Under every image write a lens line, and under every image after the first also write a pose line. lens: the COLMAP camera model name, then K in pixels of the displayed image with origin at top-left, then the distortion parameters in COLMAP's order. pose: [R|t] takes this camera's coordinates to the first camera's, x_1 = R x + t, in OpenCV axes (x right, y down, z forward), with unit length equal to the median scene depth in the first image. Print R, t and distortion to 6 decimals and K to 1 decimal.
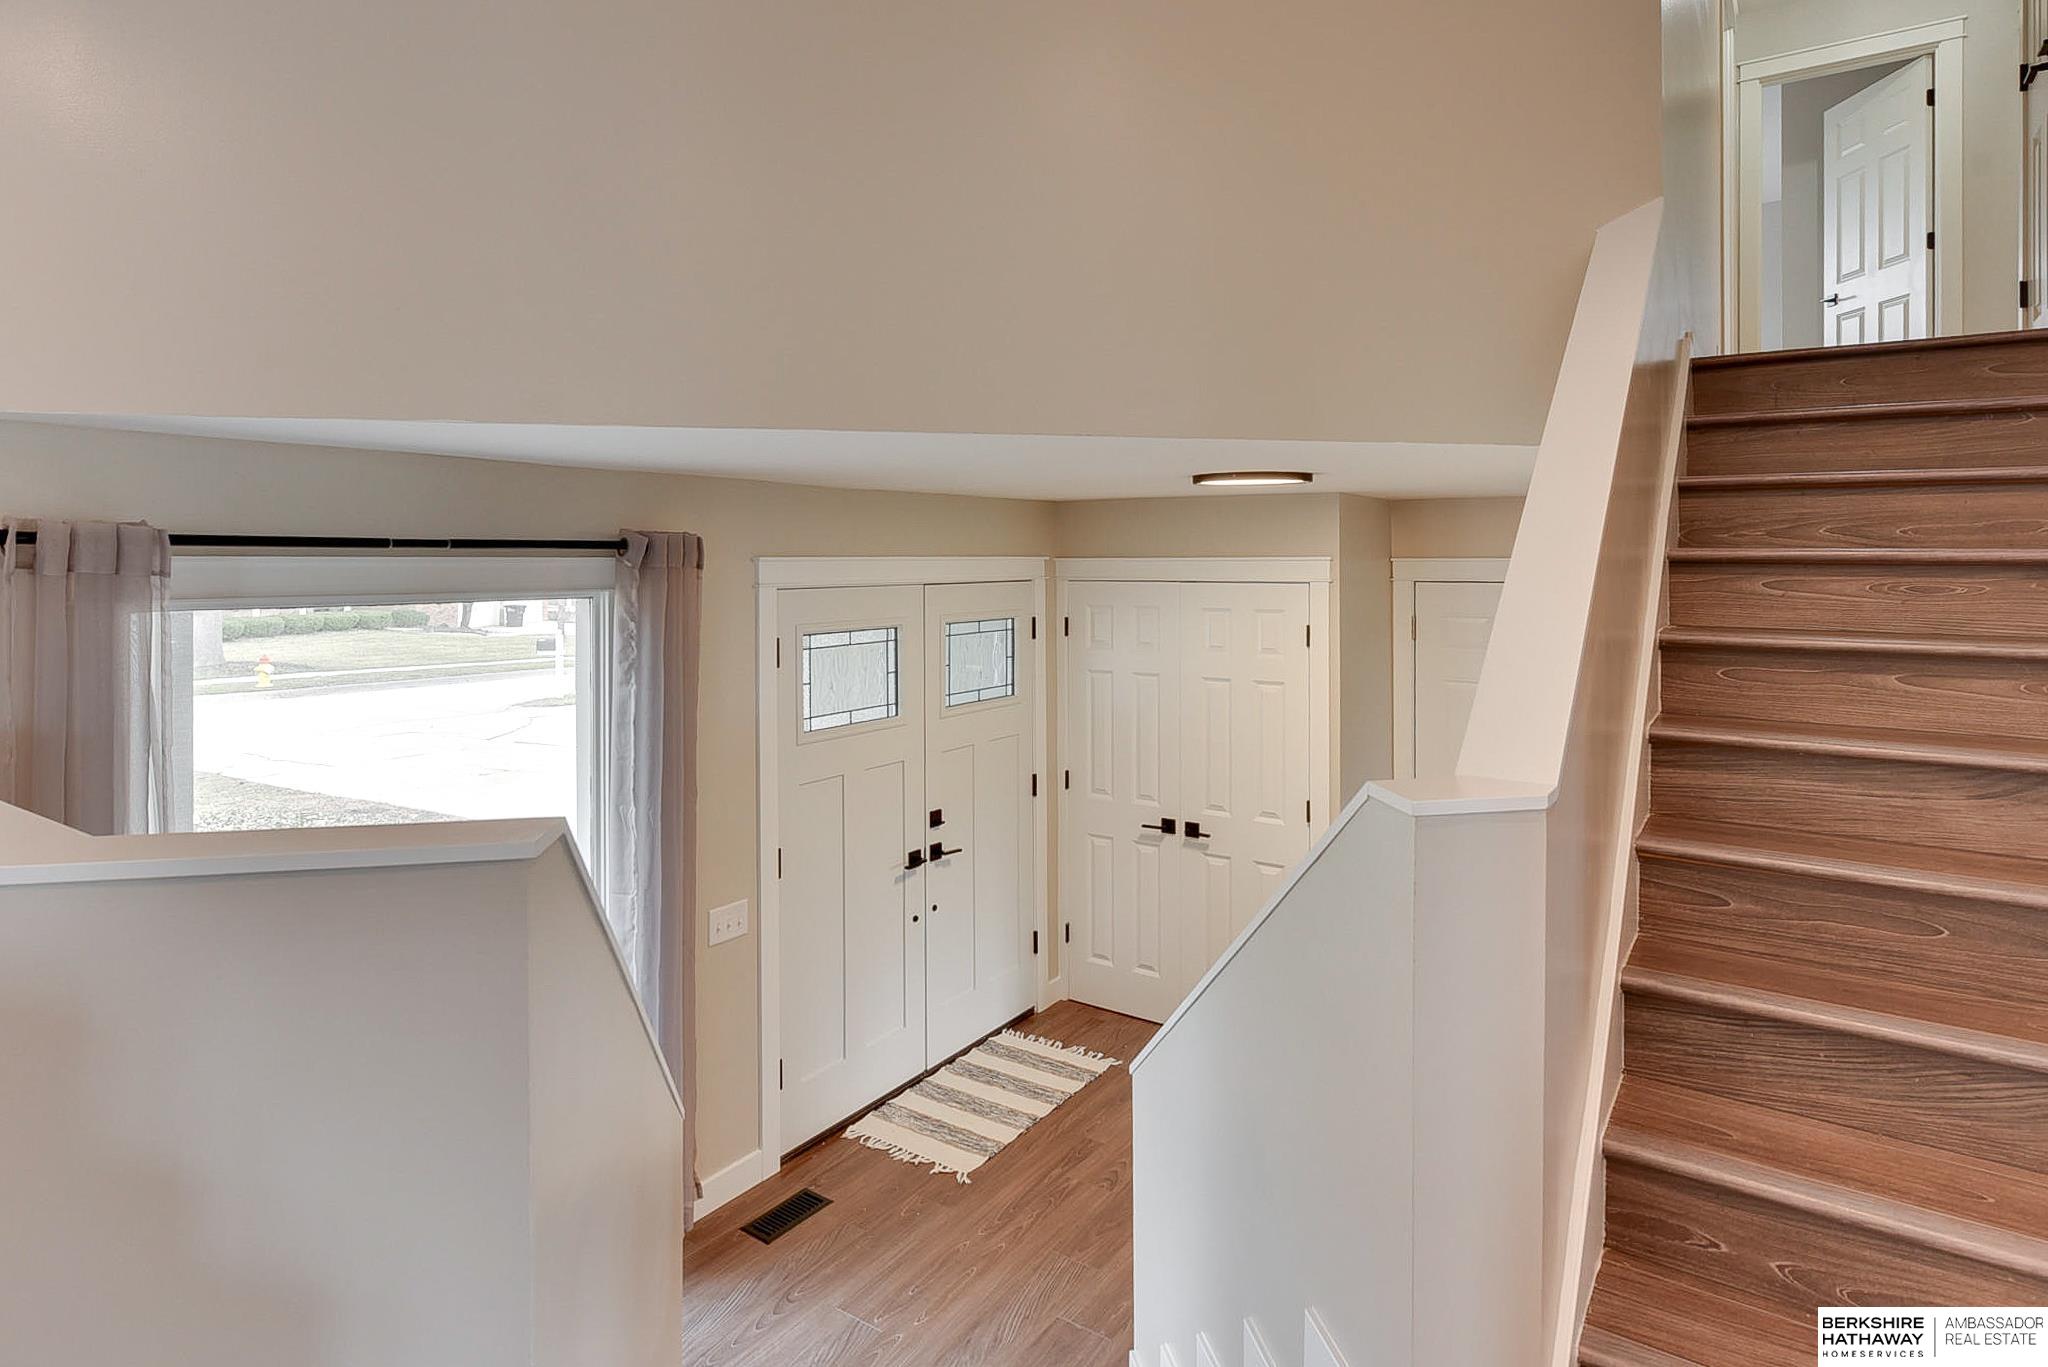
lens RADIAL K [[1095.1, 0, 1044.0], [0, 1095.1, 562.1], [0, 0, 1]] dist [0.005111, -0.000098]
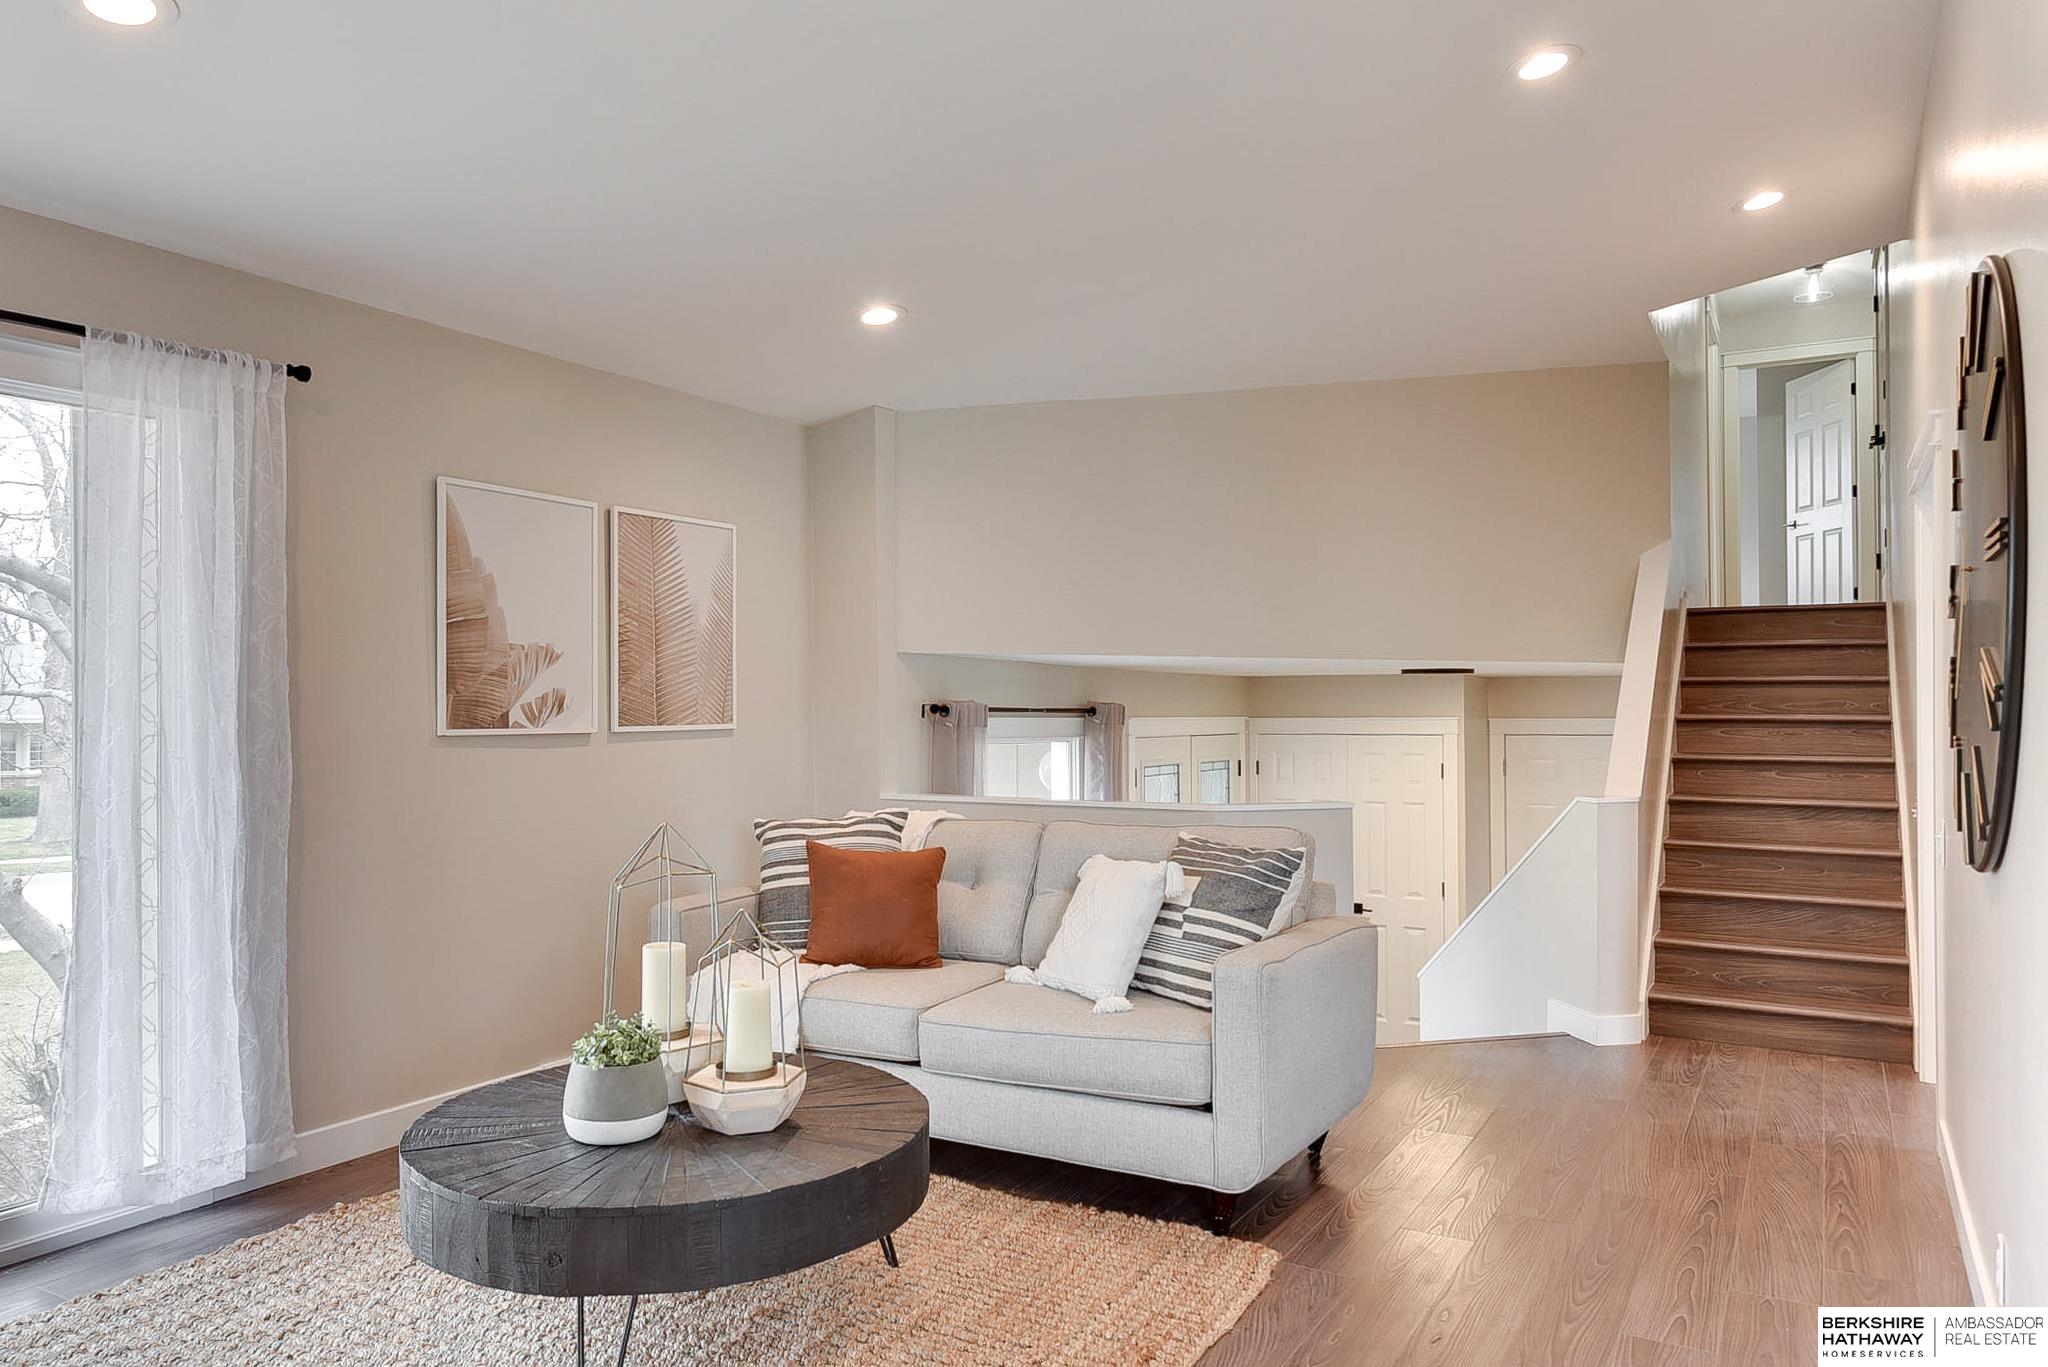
lens RADIAL K [[1346.0, 0, 1024.6], [0, 1346.0, 689.2], [0, 0, 1]] dist [-0.001425, 0.001131]
pose [[0.997855, 0.002241, 0.065420, -0.628529], [-0.000700, 0.999722, -0.023565, 0.000654], [-0.065455, 0.023469, 0.997580, -1.109853]]
